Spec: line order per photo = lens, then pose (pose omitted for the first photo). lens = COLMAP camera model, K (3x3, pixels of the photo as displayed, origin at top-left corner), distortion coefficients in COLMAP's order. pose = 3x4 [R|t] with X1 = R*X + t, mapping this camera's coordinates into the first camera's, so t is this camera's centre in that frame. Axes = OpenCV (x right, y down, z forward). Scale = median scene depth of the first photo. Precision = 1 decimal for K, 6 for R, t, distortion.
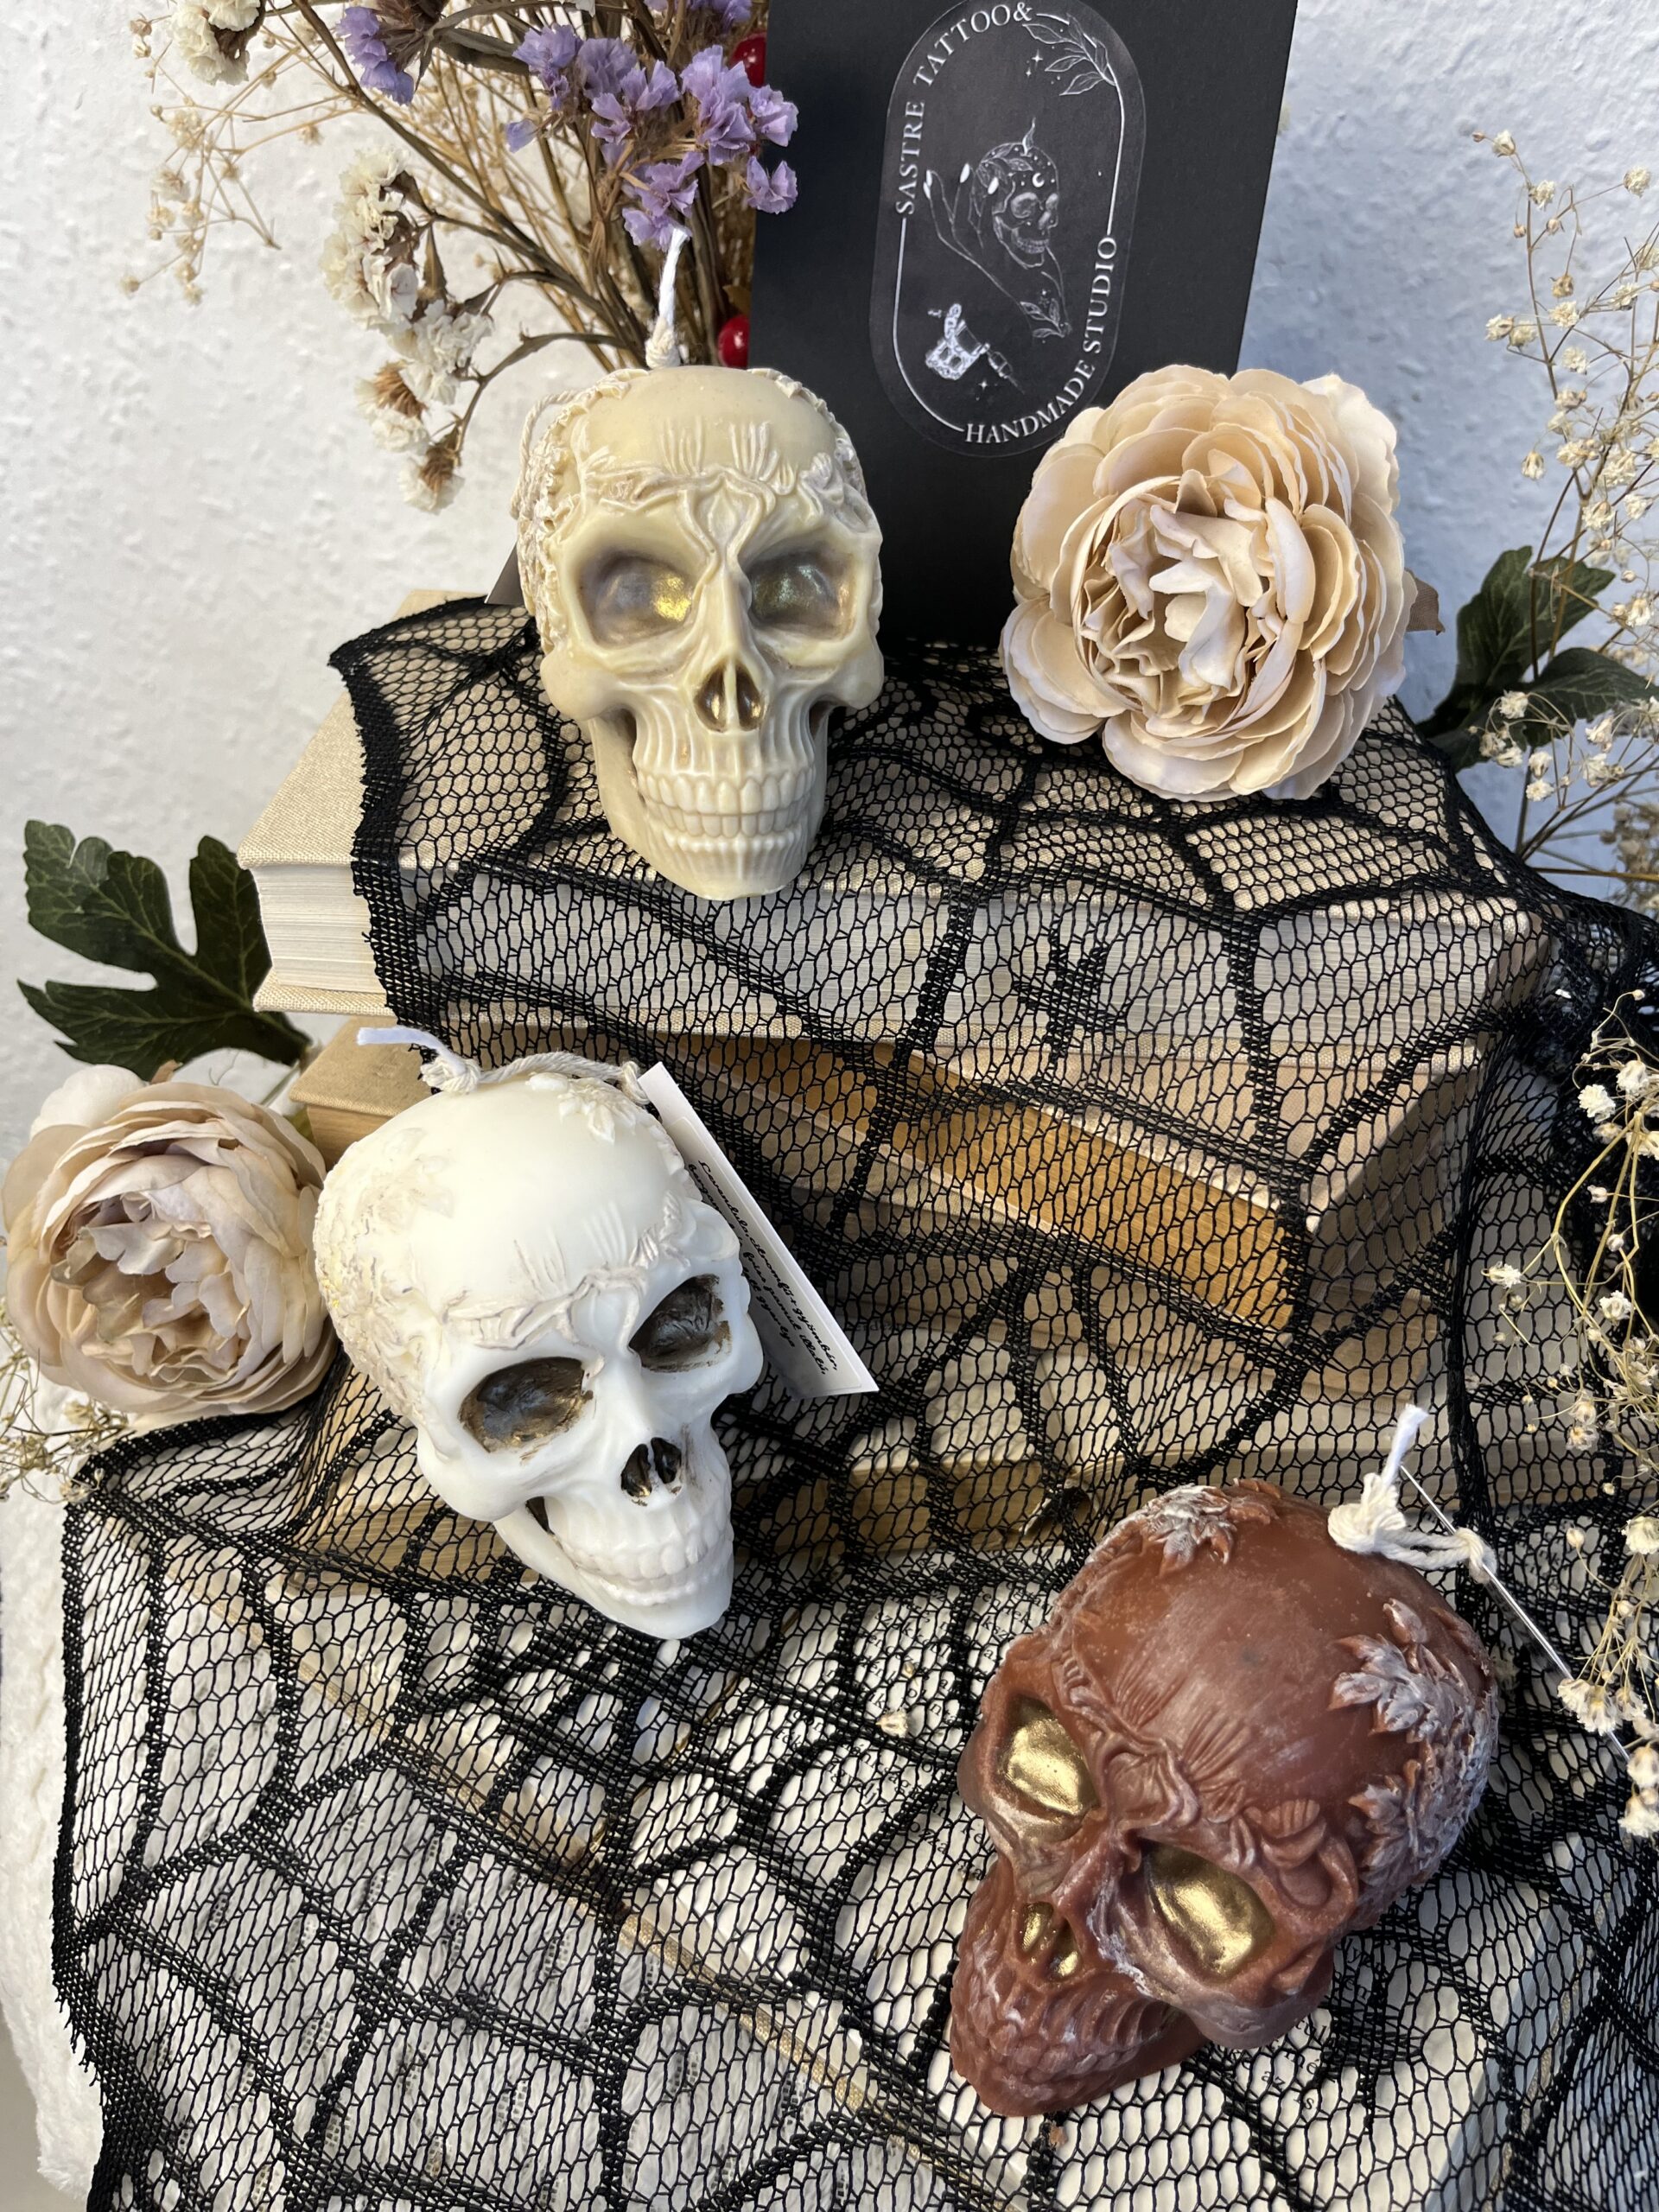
lens RADIAL K [[1703.0, 0, 840.8], [0, 1703.0, 1102.3], [0, 0, 1]] dist [0.046805, -0.078777]
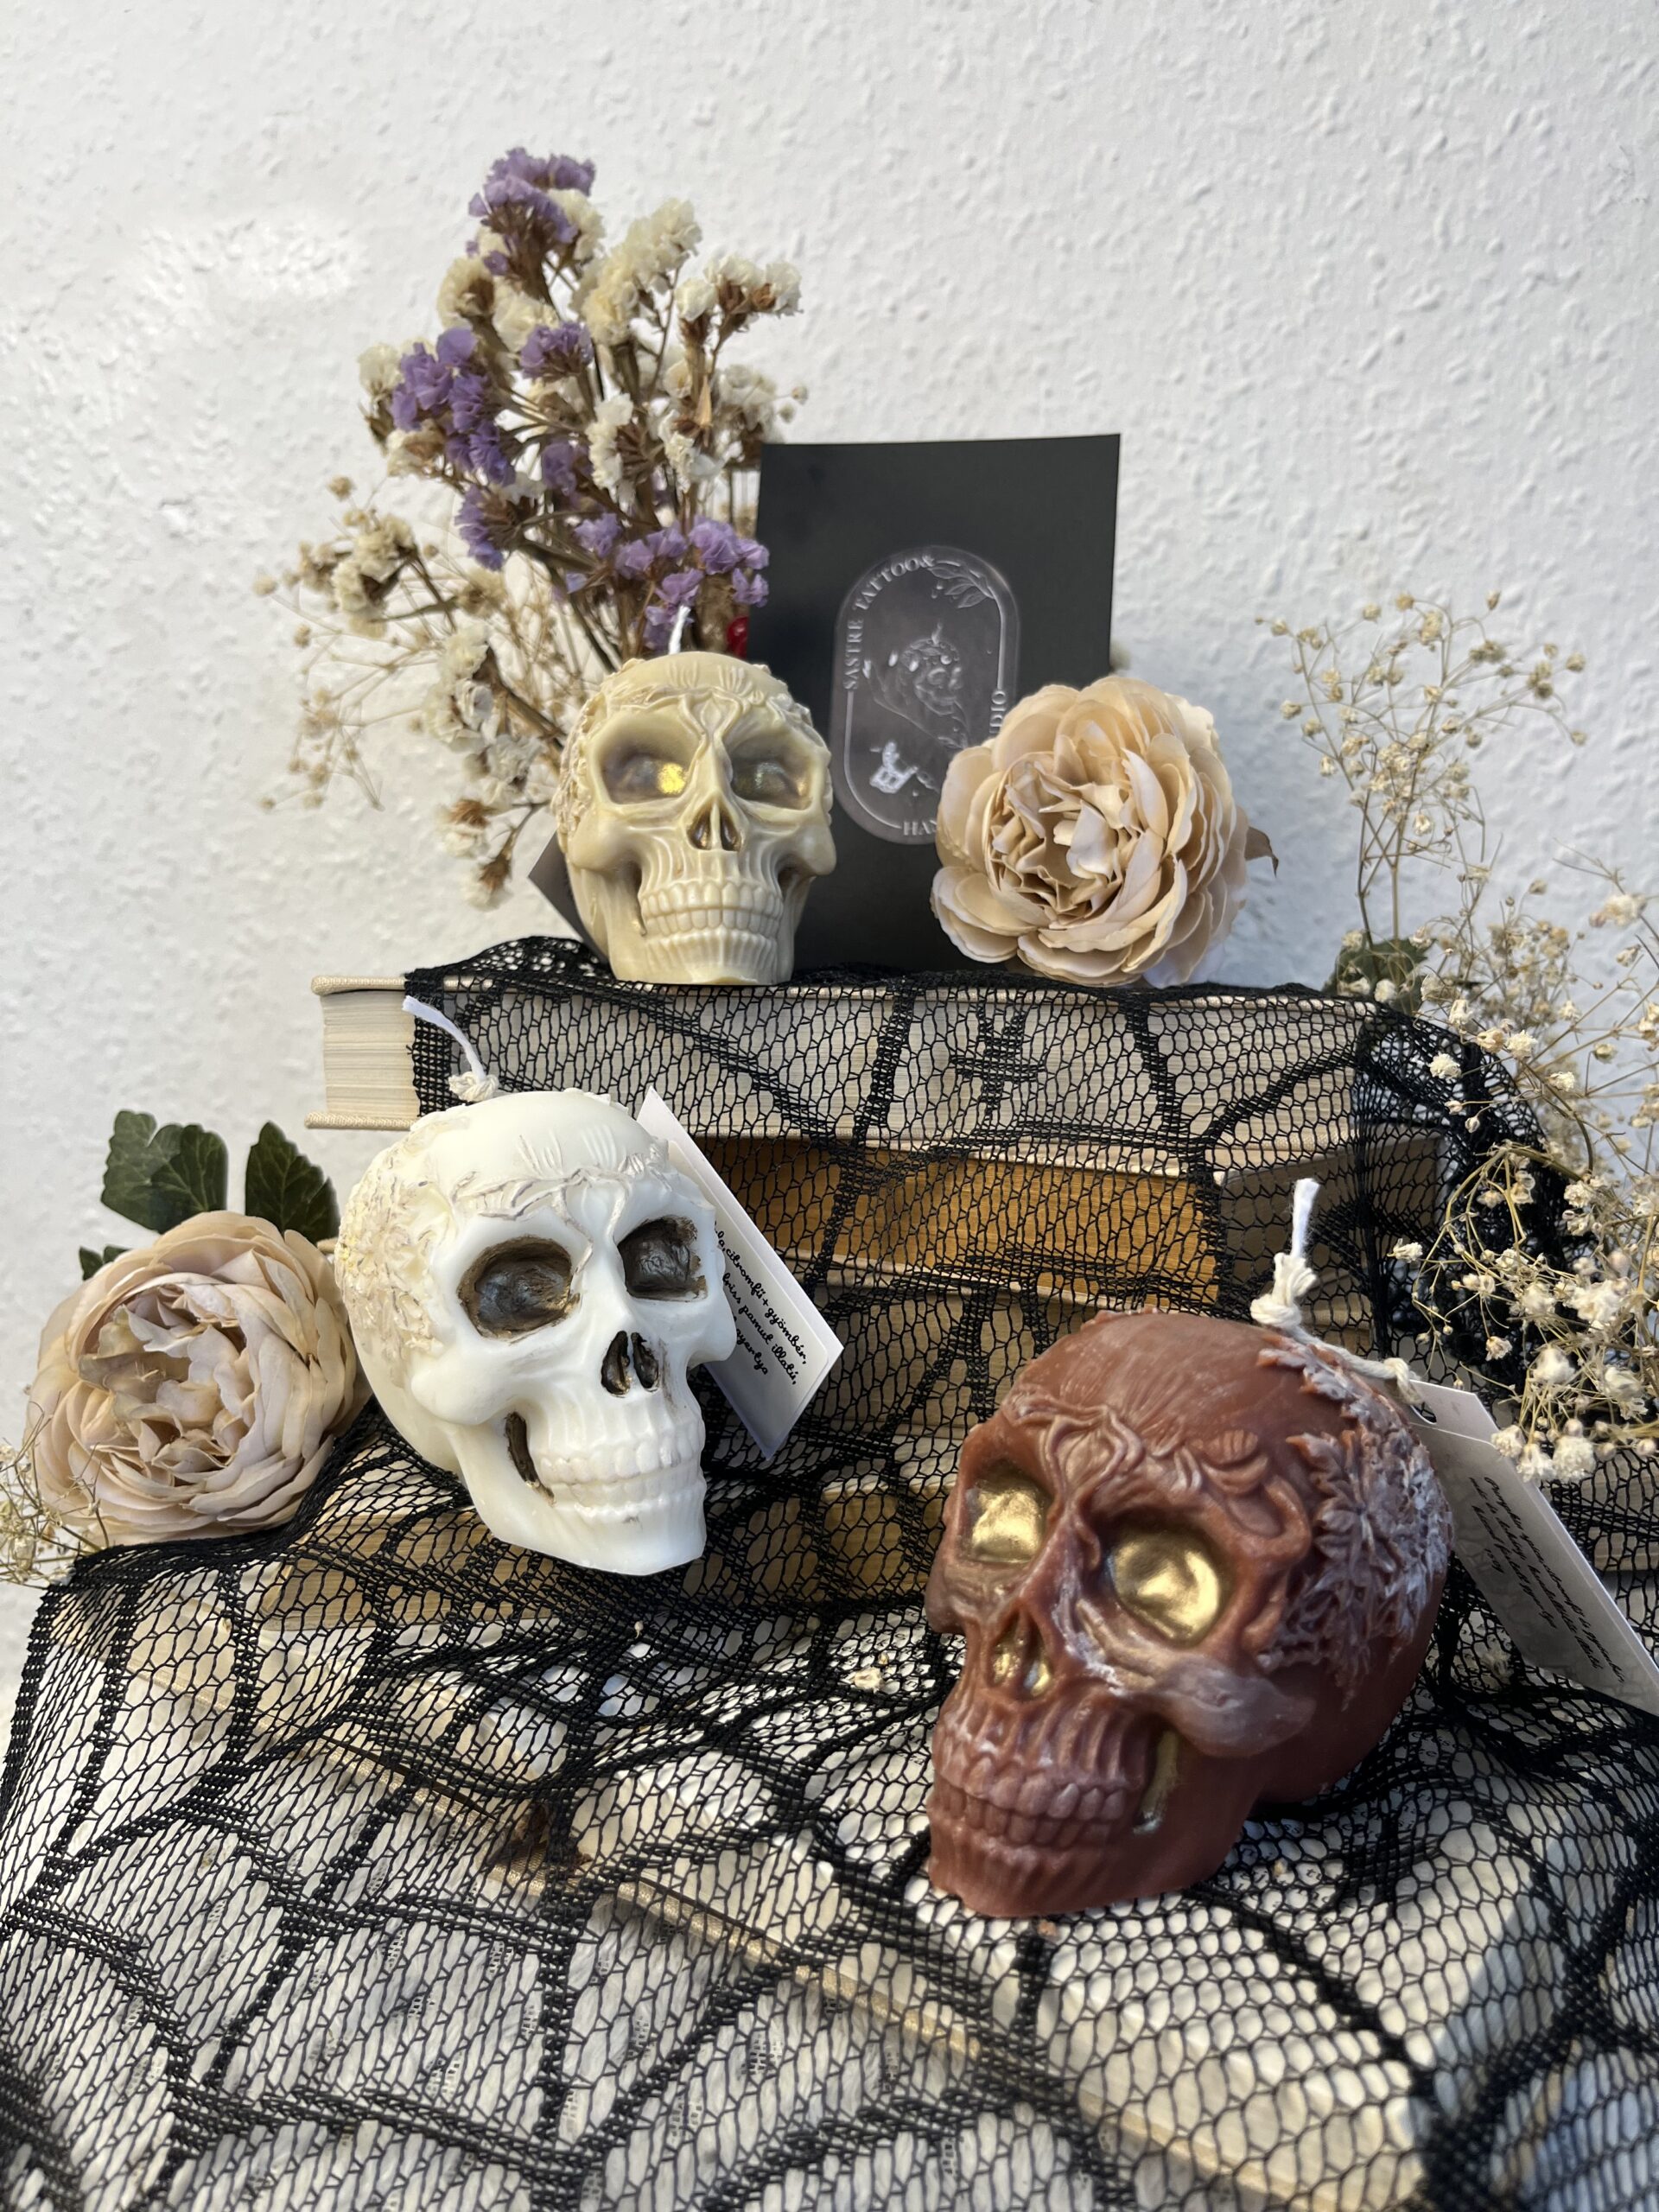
lens RADIAL K [[1695.4, 0, 830.6], [0, 1695.4, 1138.5], [0, 0, 1]] dist [0.061432, -0.090526]
pose [[0.999744, -0.022574, -0.001534, 0.018630], [0.018736, 0.863955, -0.503221, 0.585199], [0.012685, 0.503063, 0.864156, 0.004941]]
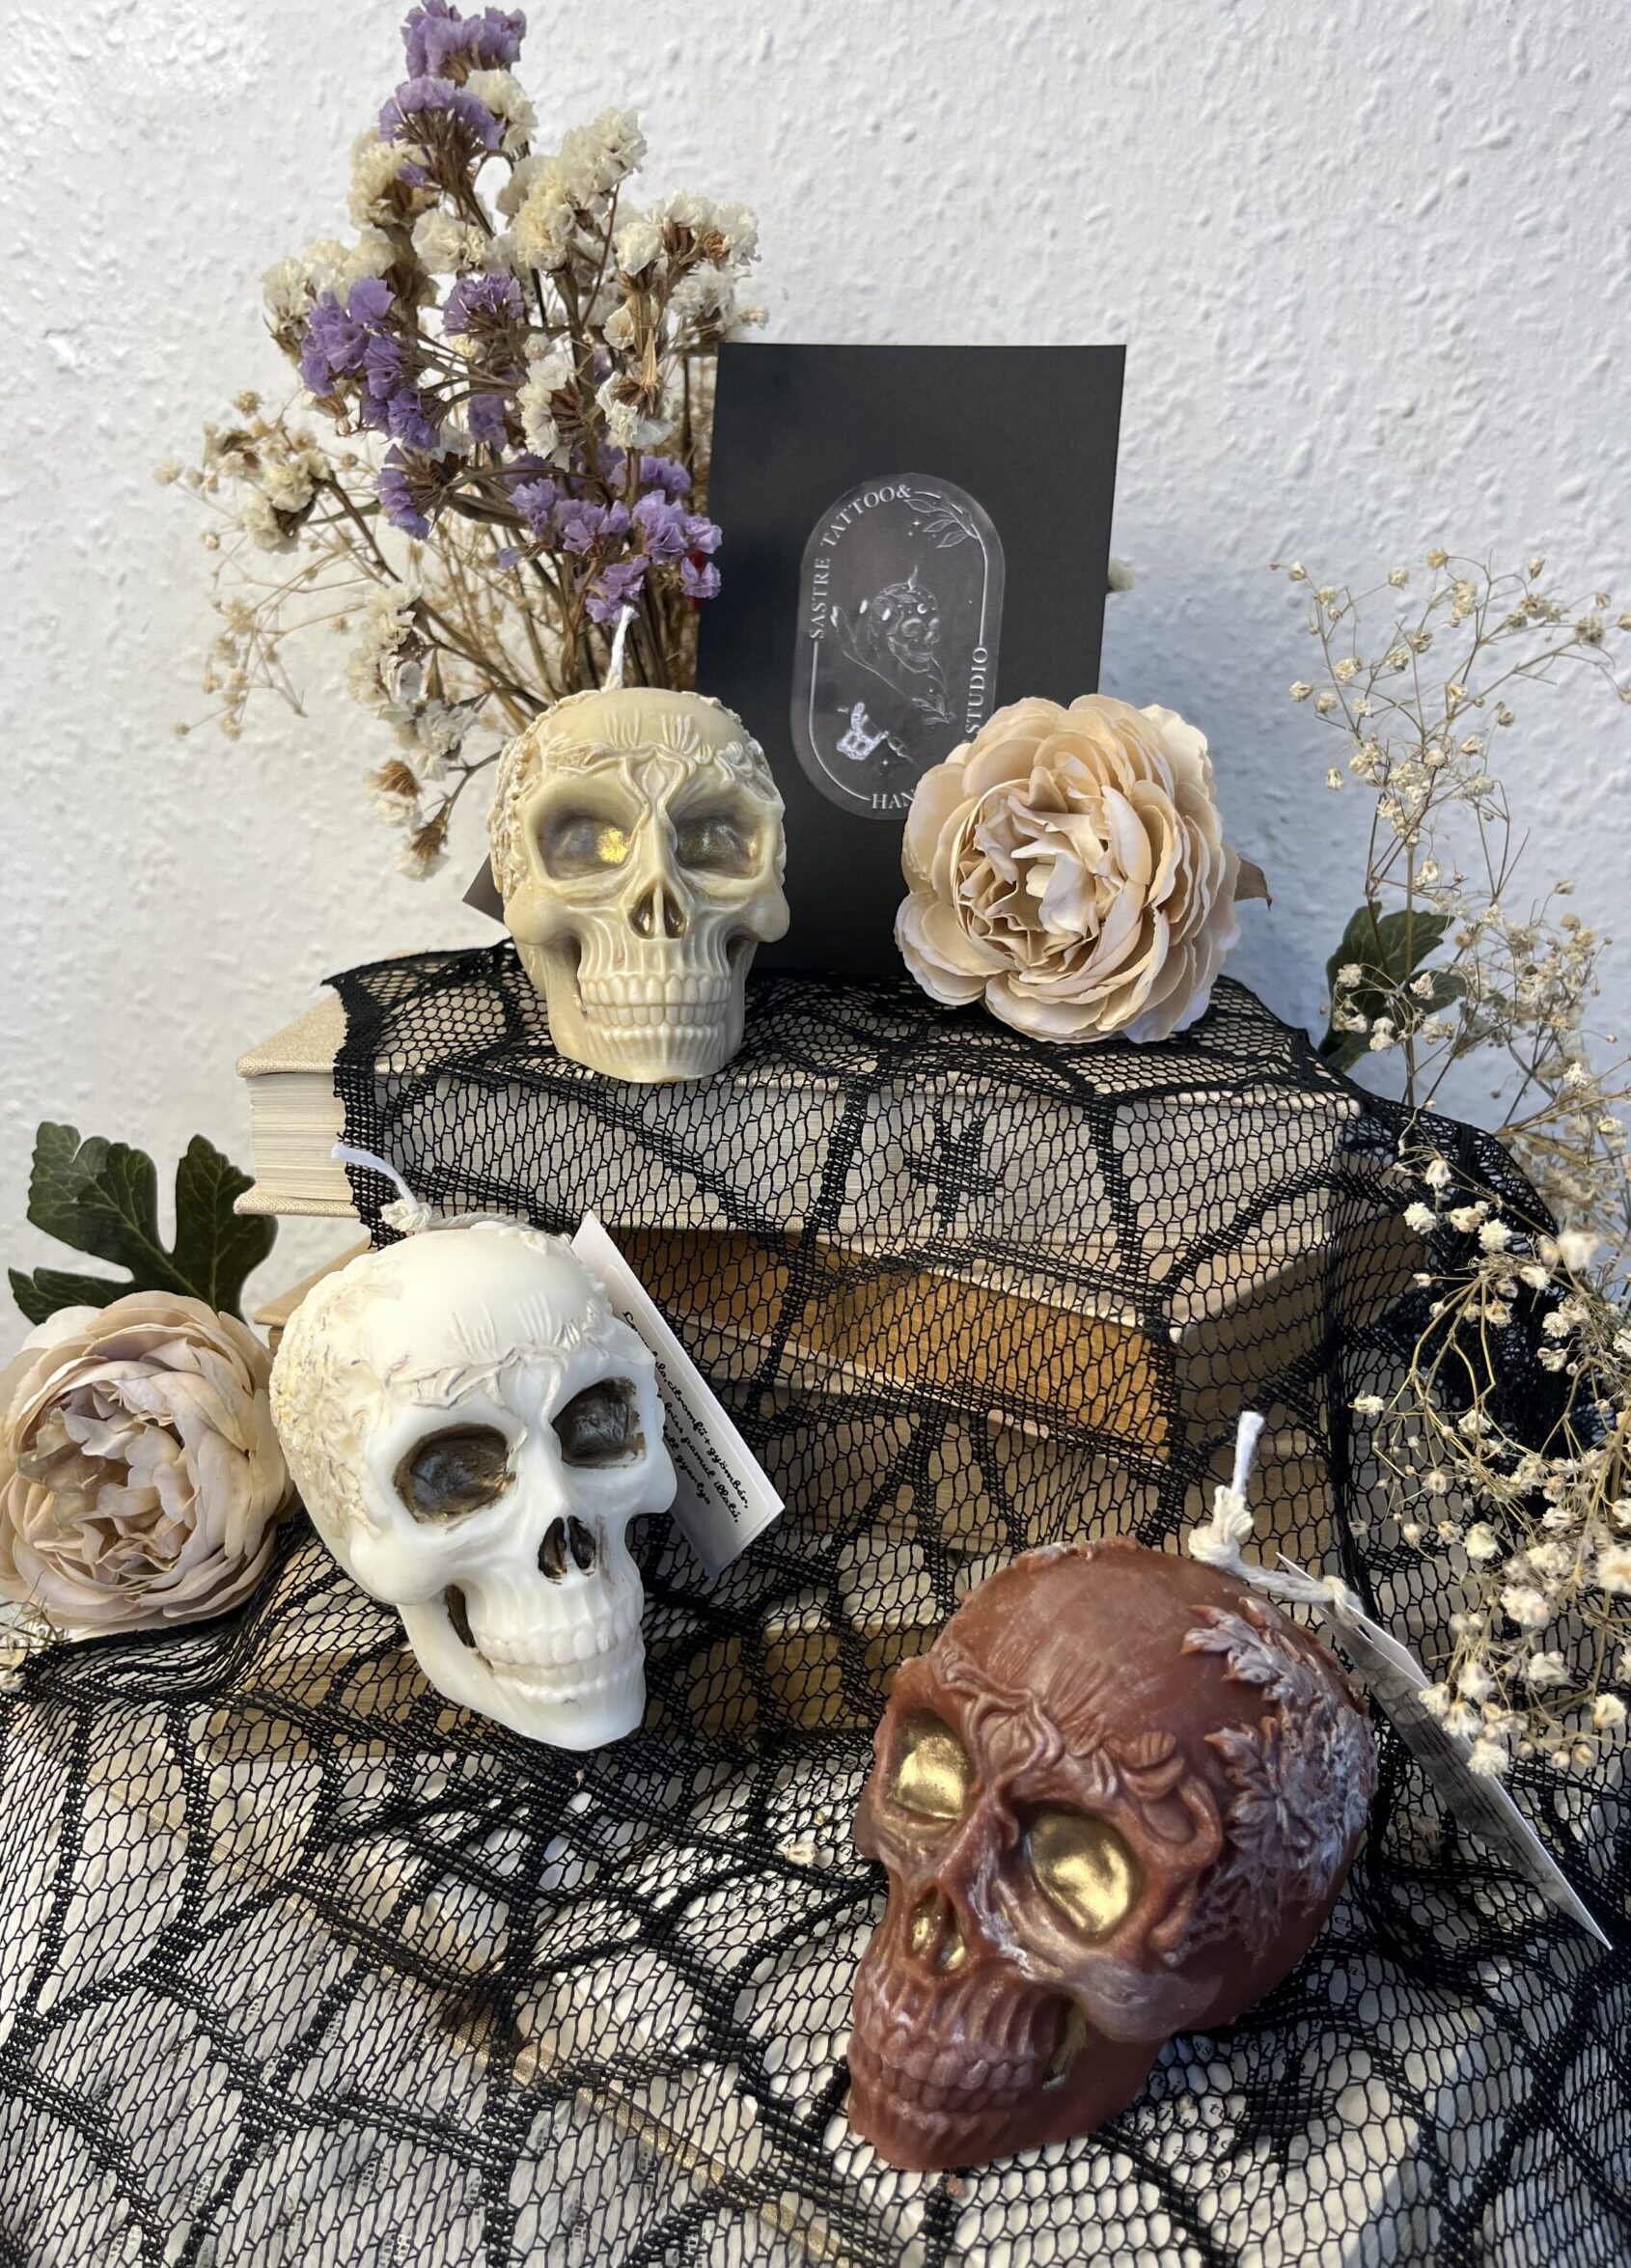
lens RADIAL K [[1887.4, 0, 773.7], [0, 1887.4, 1105.8], [0, 0, 1]] dist [0.070539, -0.102282]
pose [[0.999448, -0.012666, -0.030708, 0.054245], [0.000691, 0.932175, -0.362007, 0.358118], [0.033210, 0.361786, 0.931670, -0.189252]]
